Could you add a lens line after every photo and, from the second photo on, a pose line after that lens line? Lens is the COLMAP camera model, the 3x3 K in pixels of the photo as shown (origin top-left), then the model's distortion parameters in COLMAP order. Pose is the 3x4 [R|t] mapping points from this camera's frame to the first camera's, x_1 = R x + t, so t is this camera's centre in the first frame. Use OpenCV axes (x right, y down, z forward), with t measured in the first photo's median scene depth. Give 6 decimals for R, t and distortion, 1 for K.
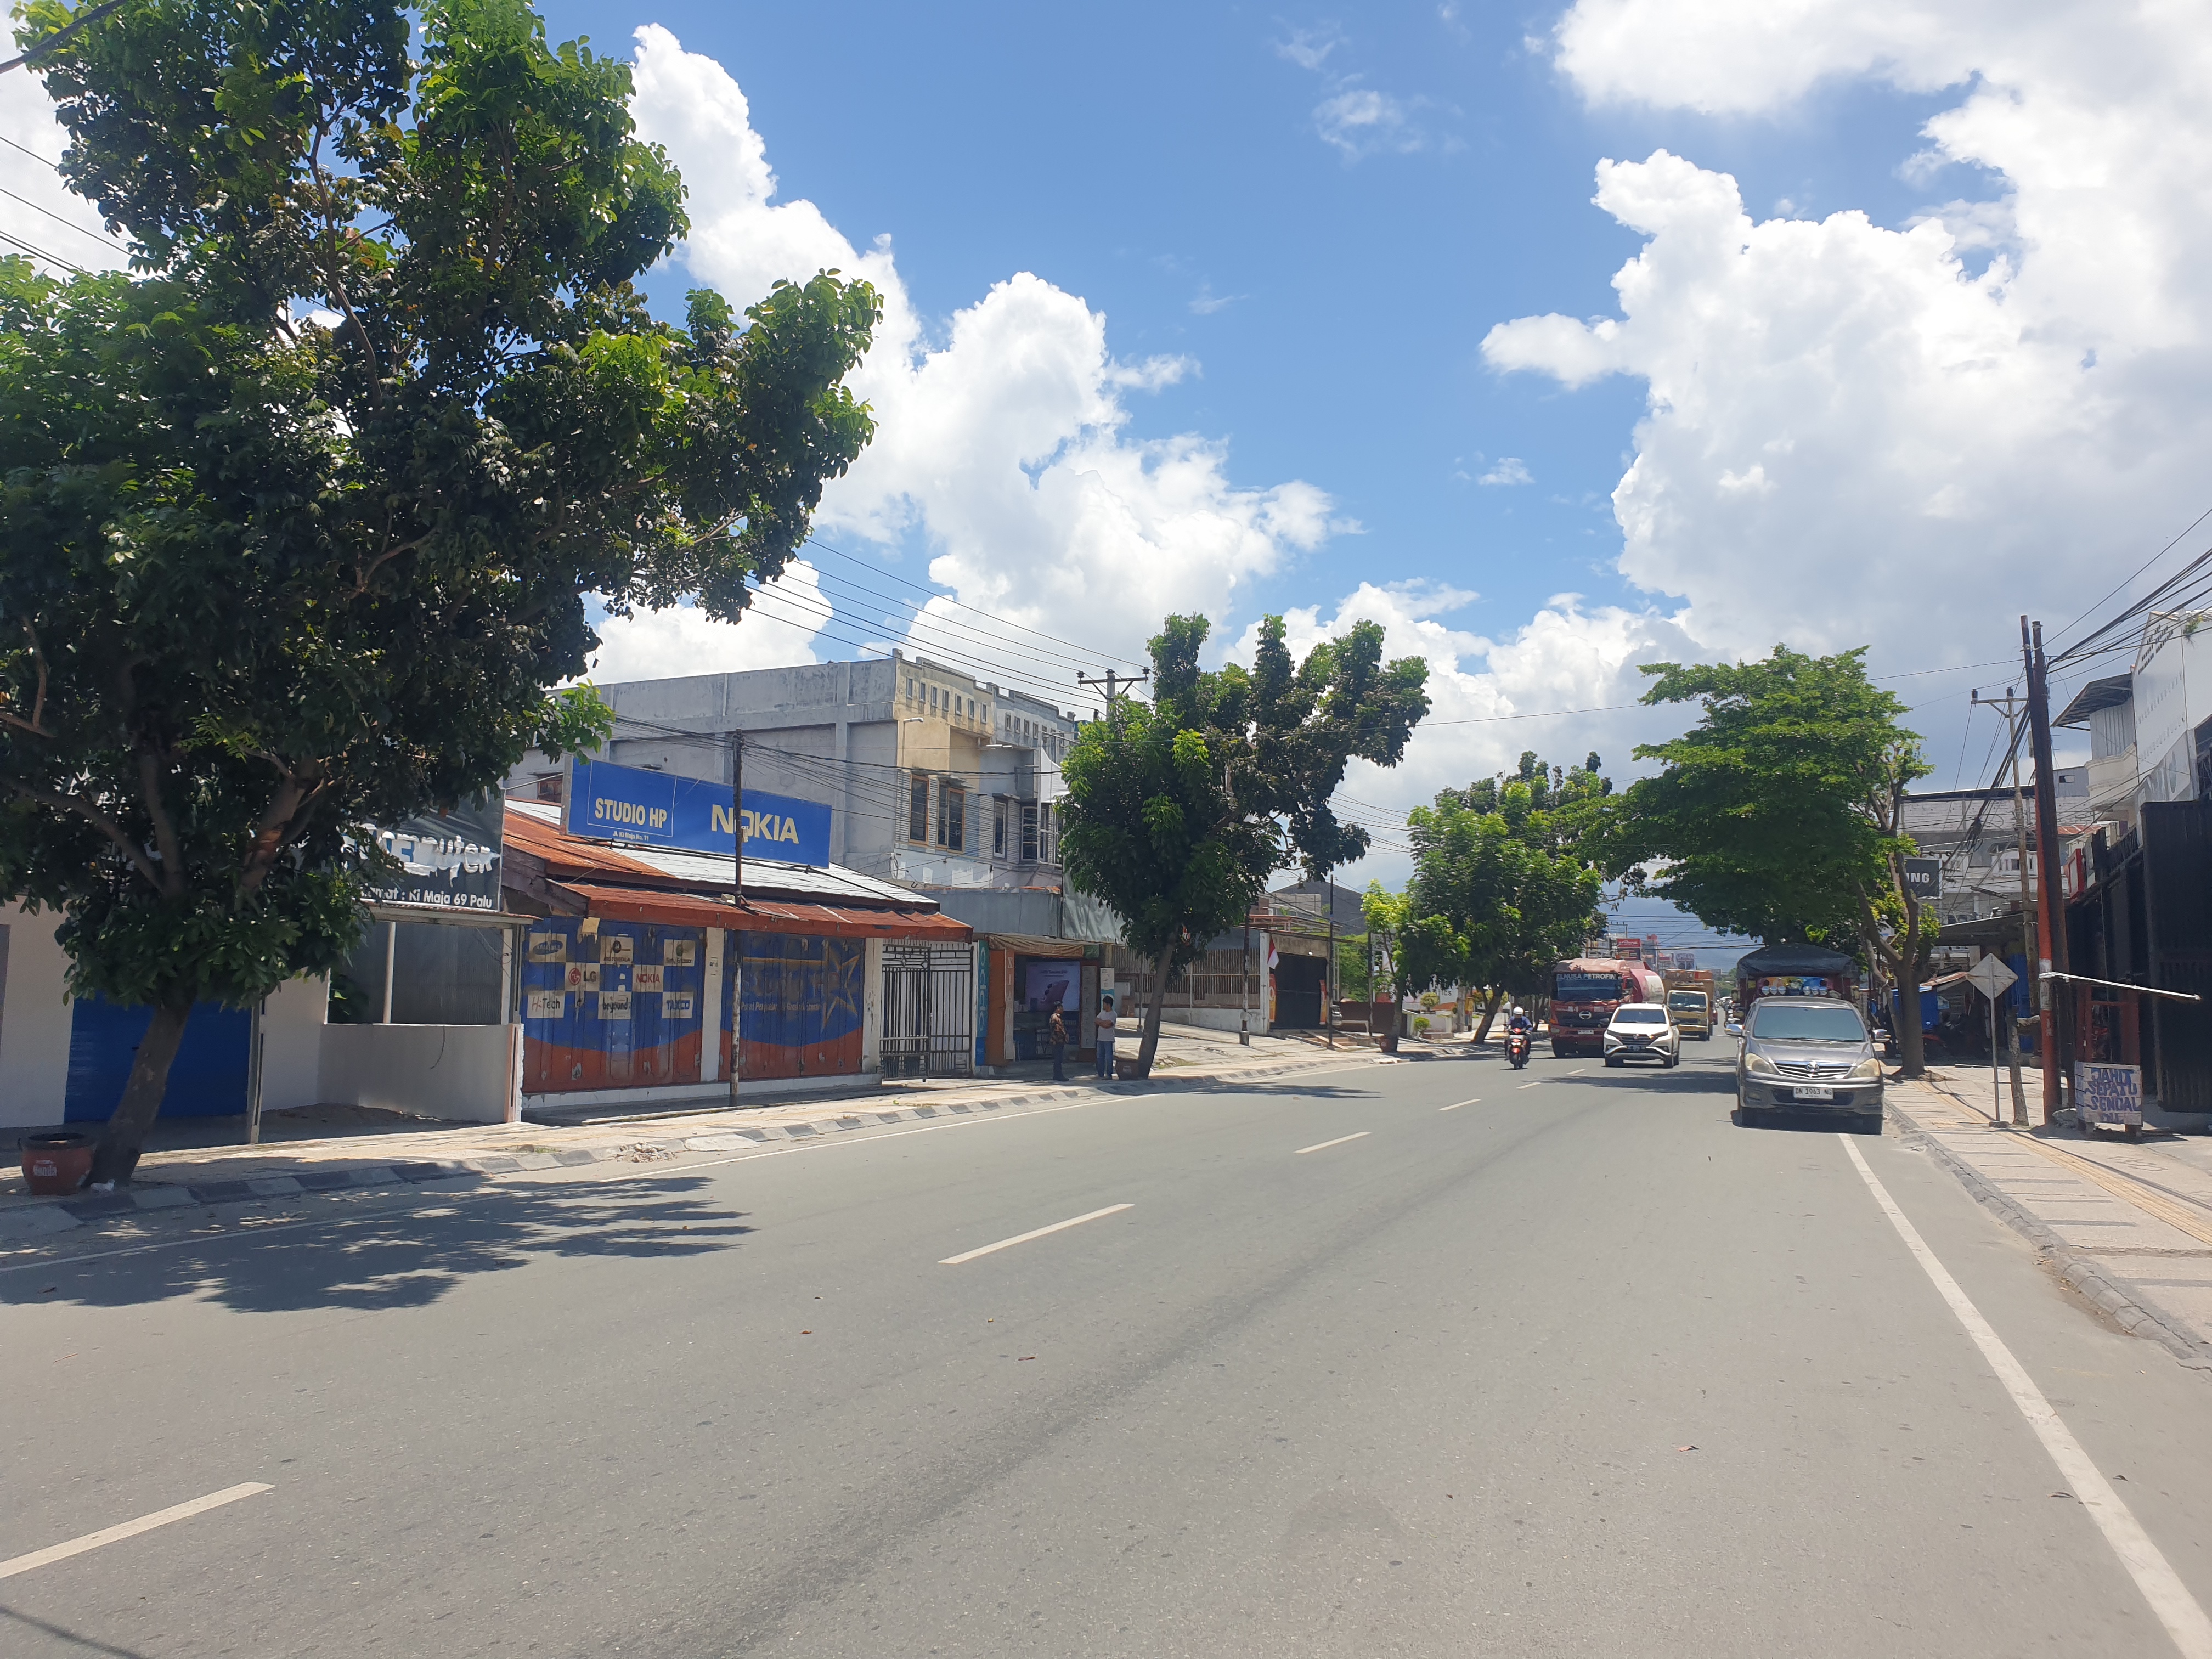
lens RADIAL K [[1721.0, 0, 1109.6], [0, 1721.0, 823.2], [0, 0, 1]] dist [0.062127, -0.024541]
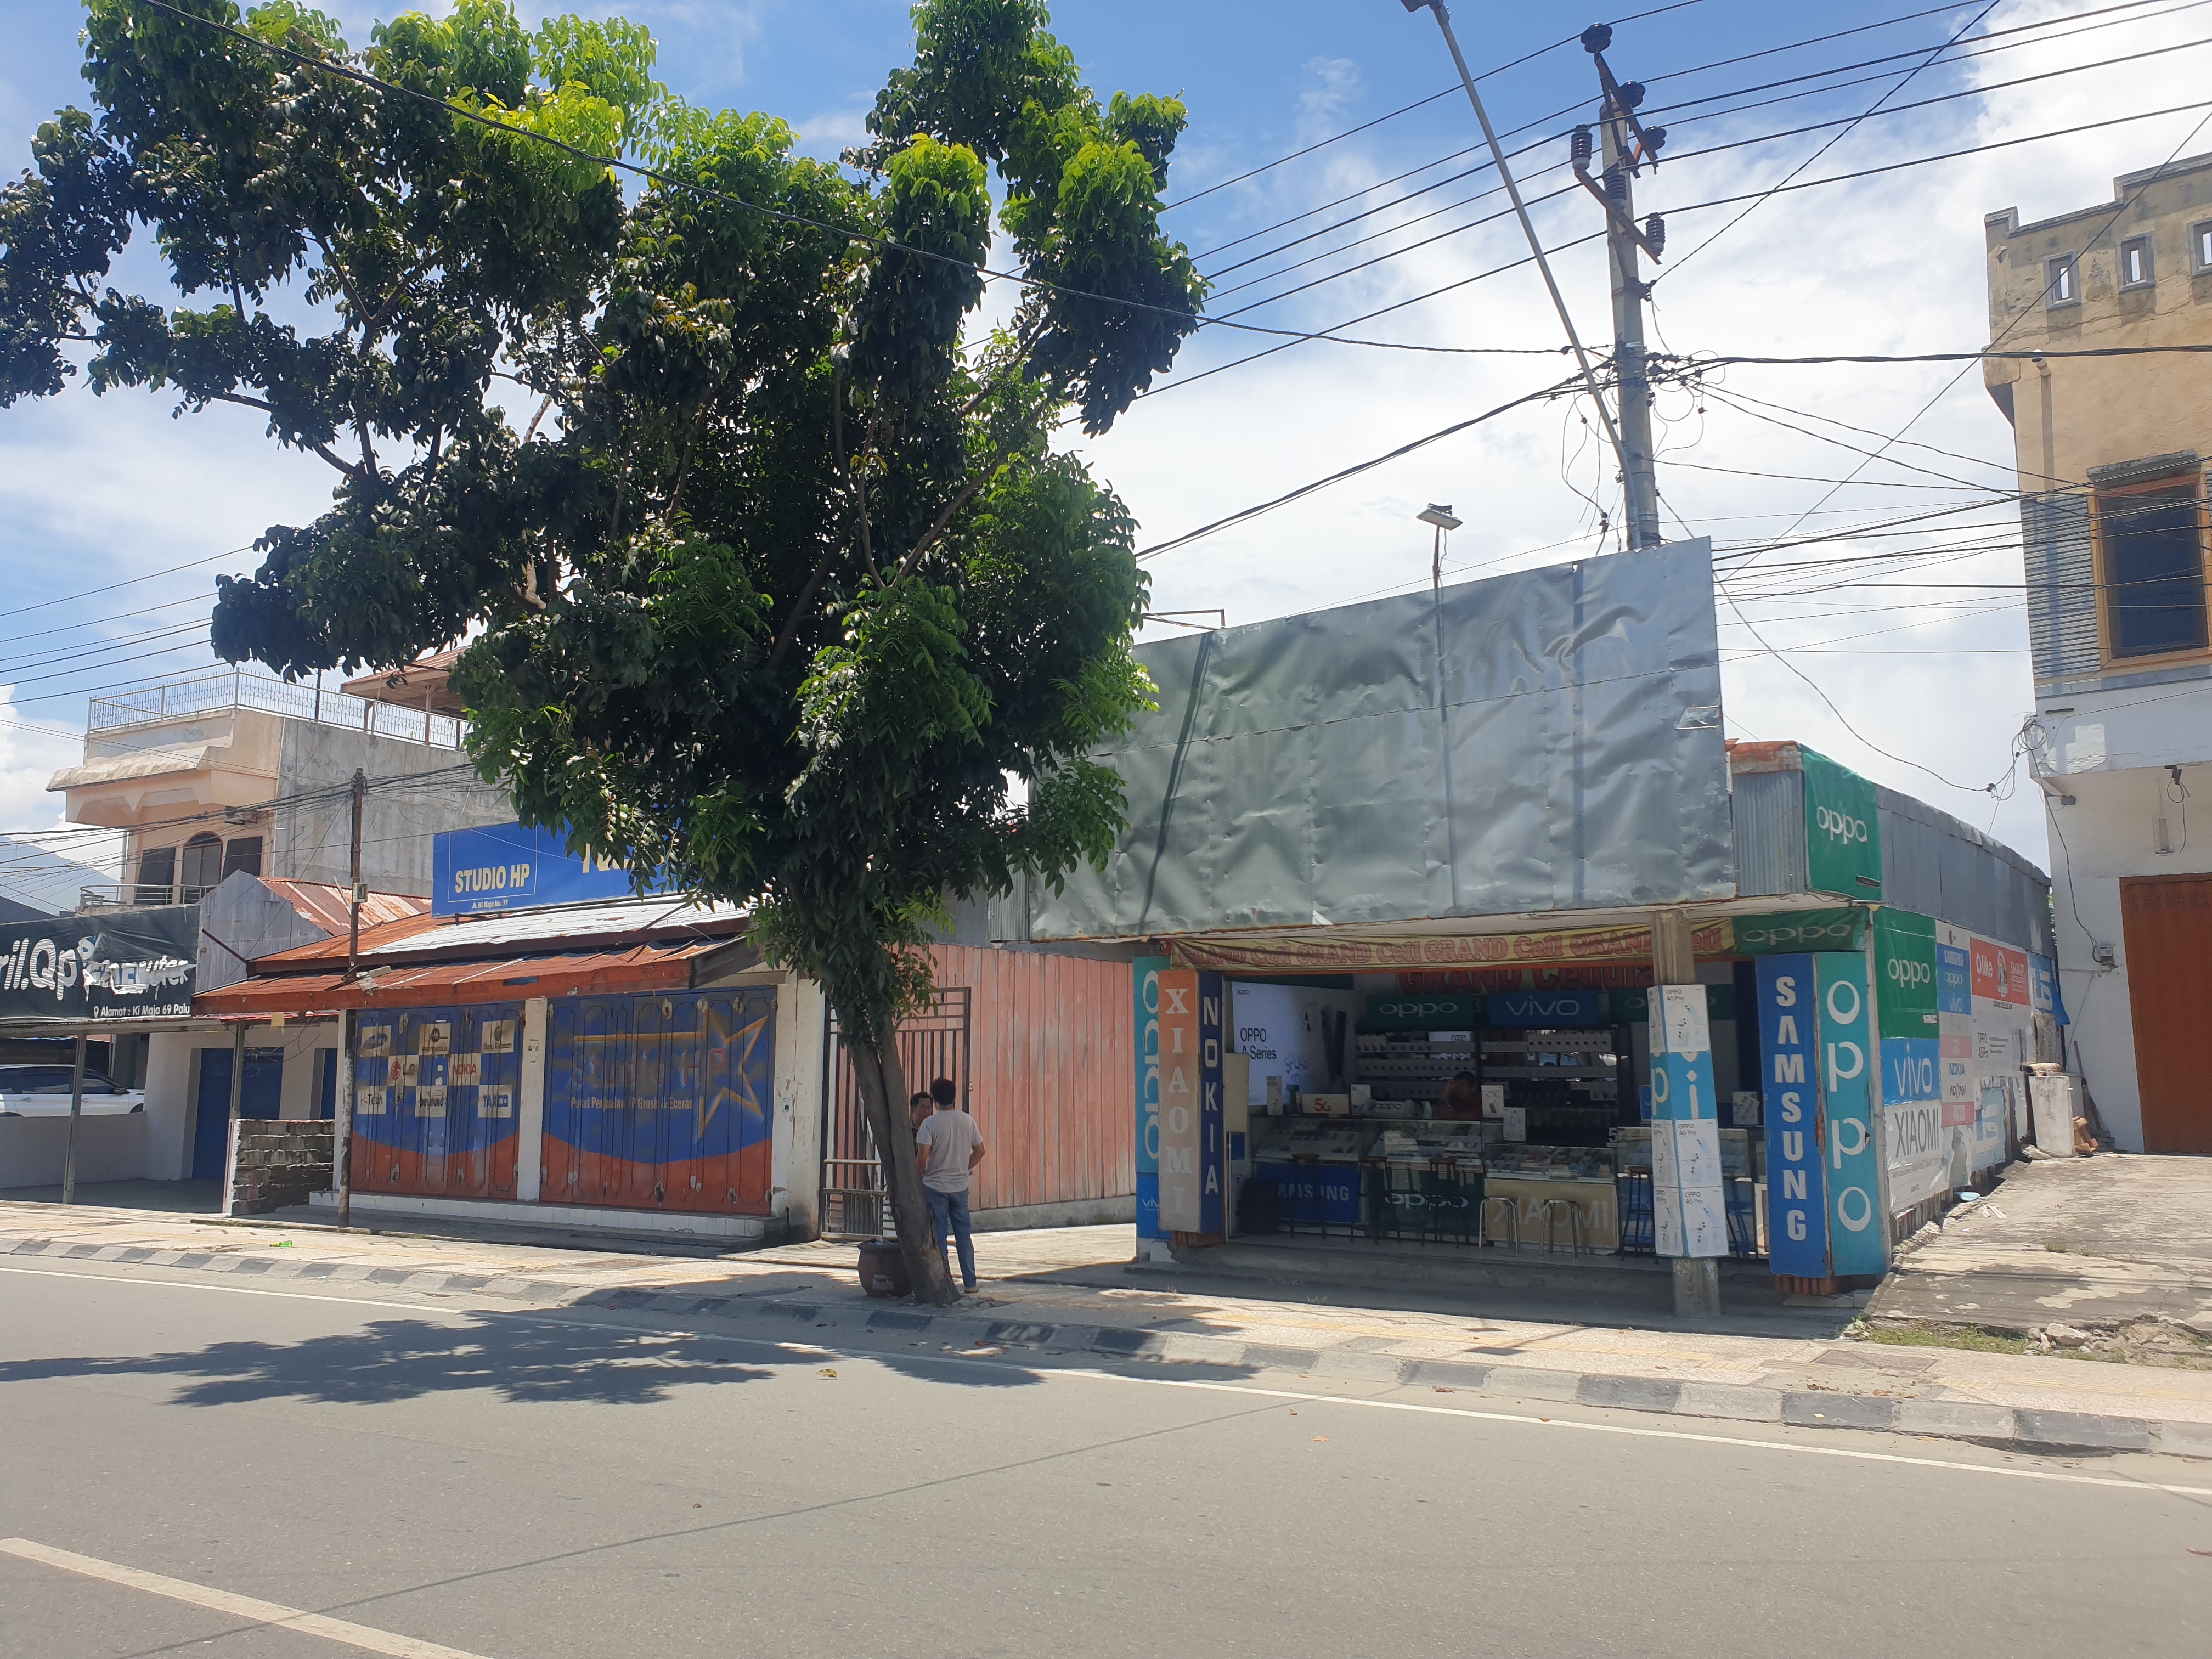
lens RADIAL K [[1721.0, 0, 1105.1], [0, 1721.0, 826.9], [0, 0, 1]] dist [0.062127, -0.024541]
pose [[-0.211369, -0.147690, -0.966184, 0.504623], [0.103554, 0.979570, -0.172391, 0.151369], [0.971905, -0.136490, -0.191757, 1.471606]]
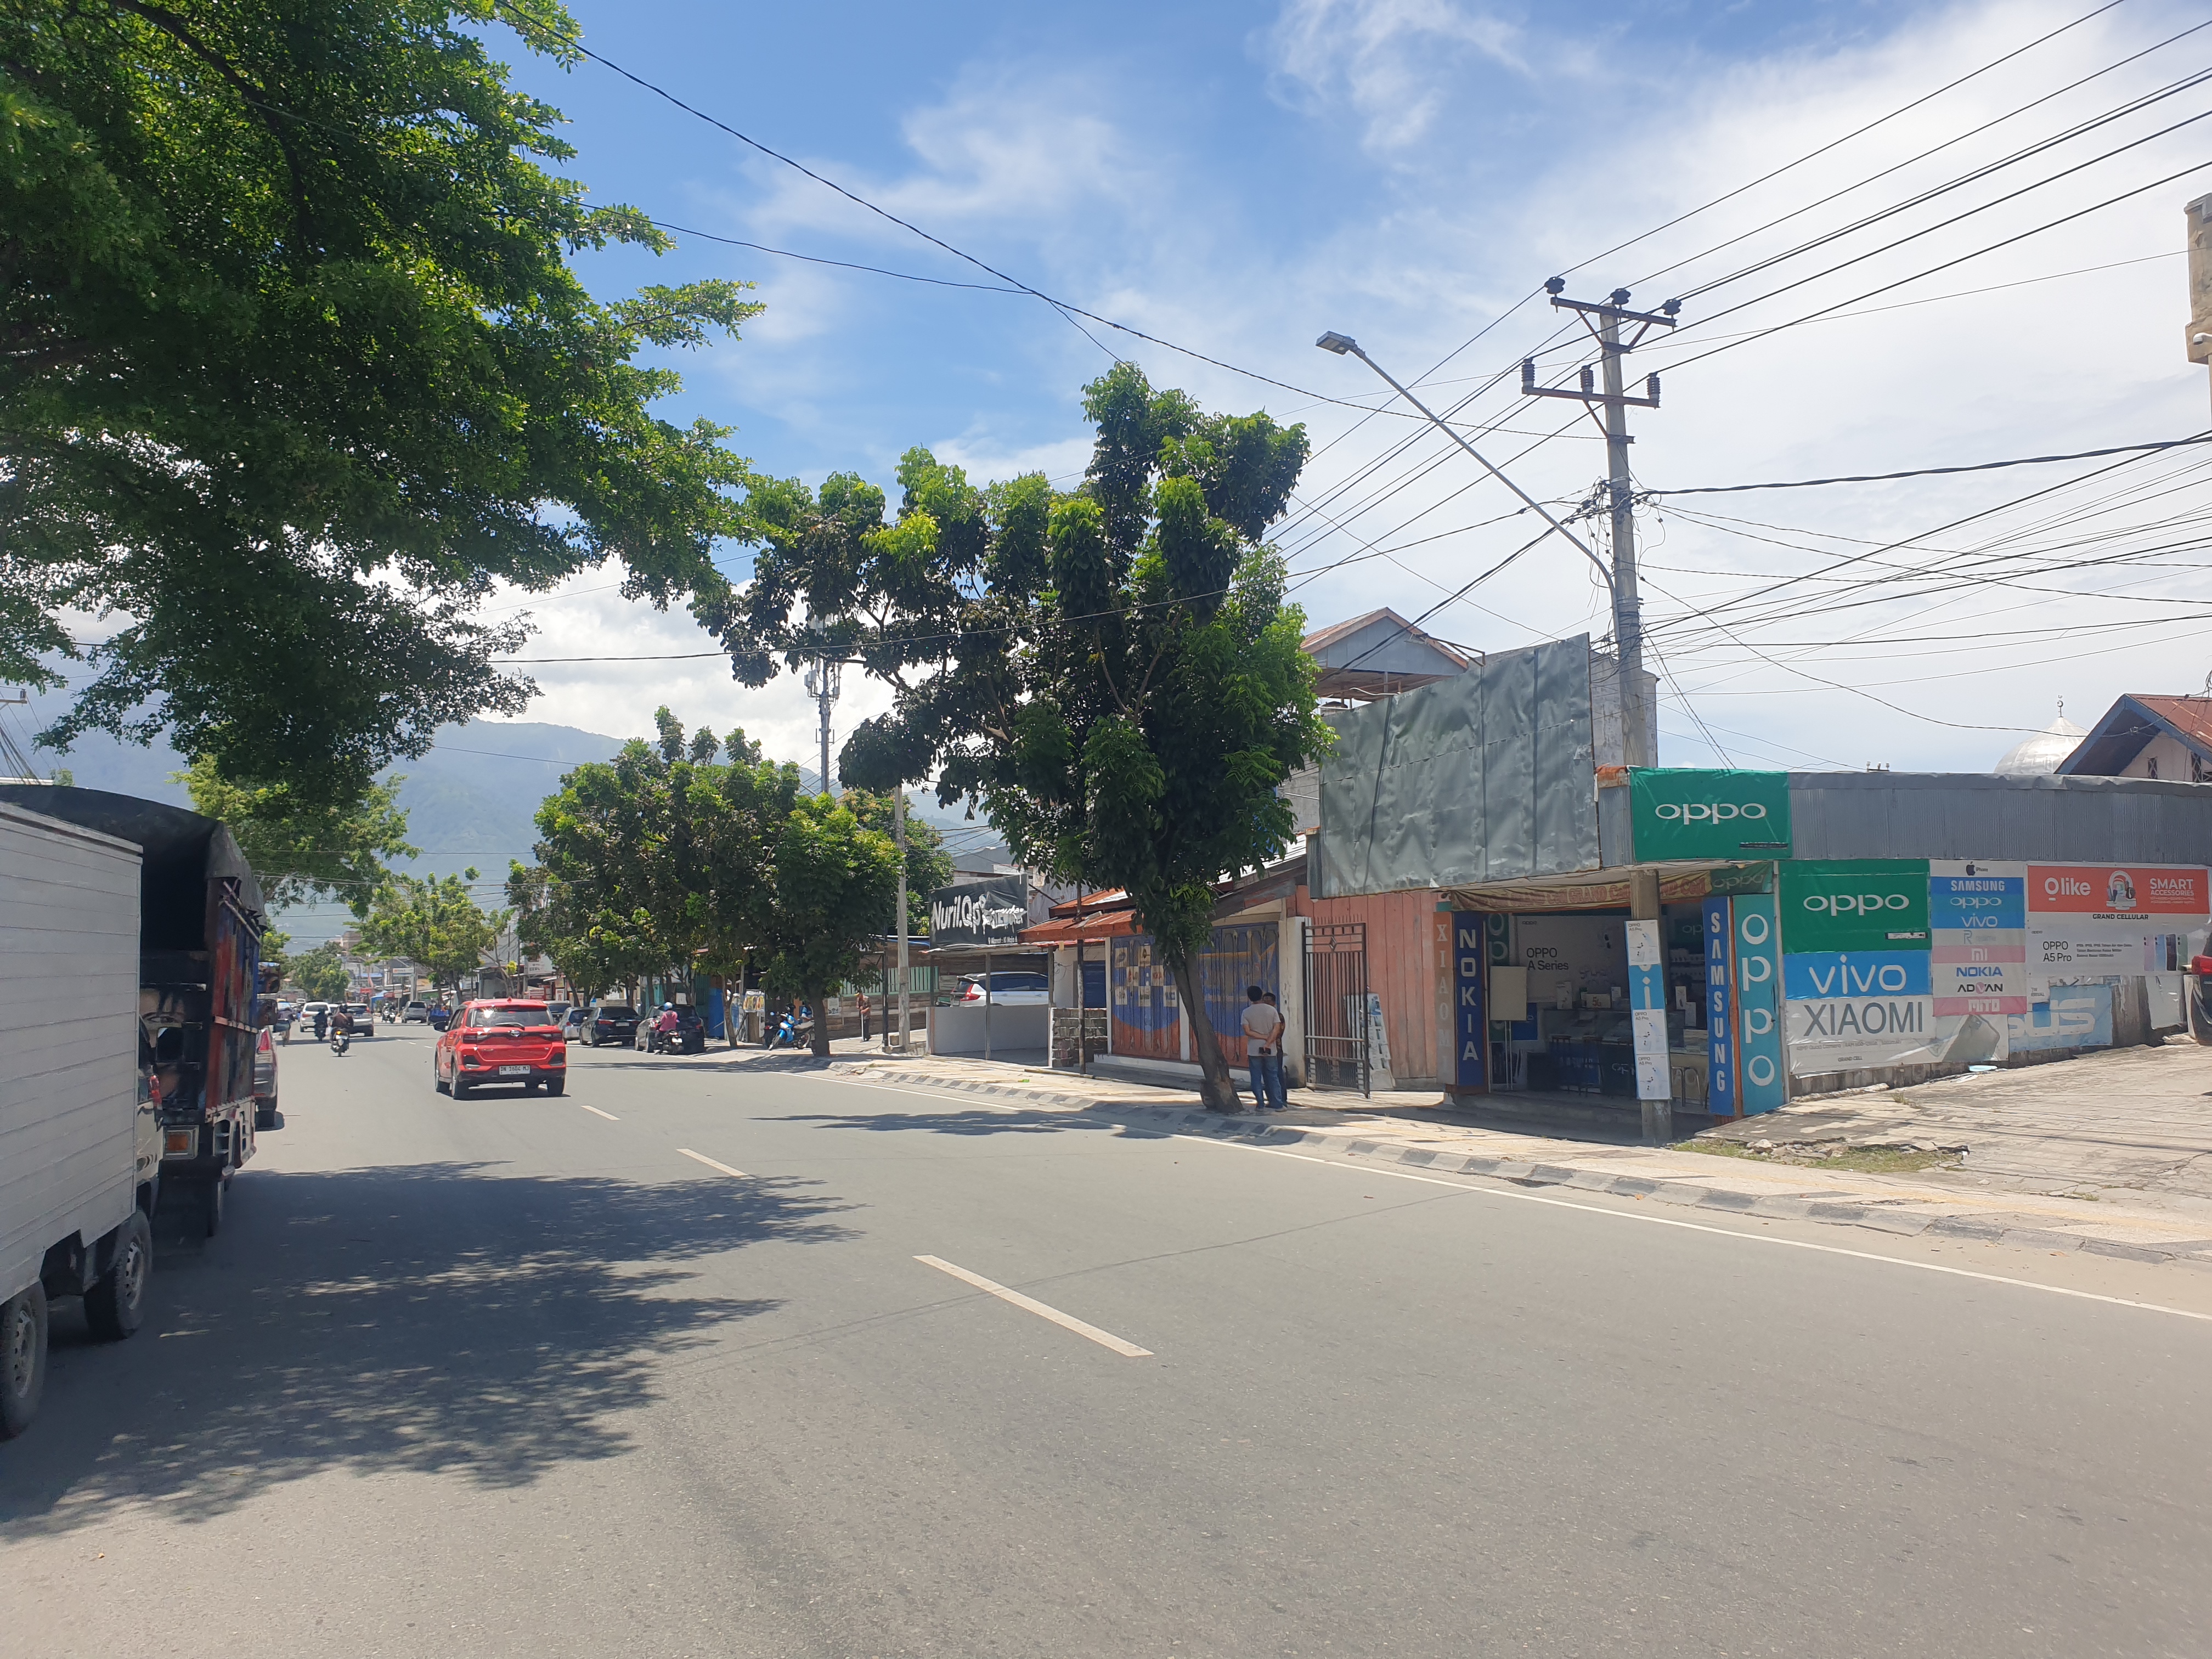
lens RADIAL K [[1721.0, 0, 1111.2], [0, 1721.0, 839.4], [0, 0, 1]] dist [0.062127, -0.024541]
pose [[-0.718961, -0.057712, -0.692651, 0.655755], [0.077392, 0.983703, -0.162294, 0.194269], [0.690729, -0.170288, -0.702777, 1.886582]]
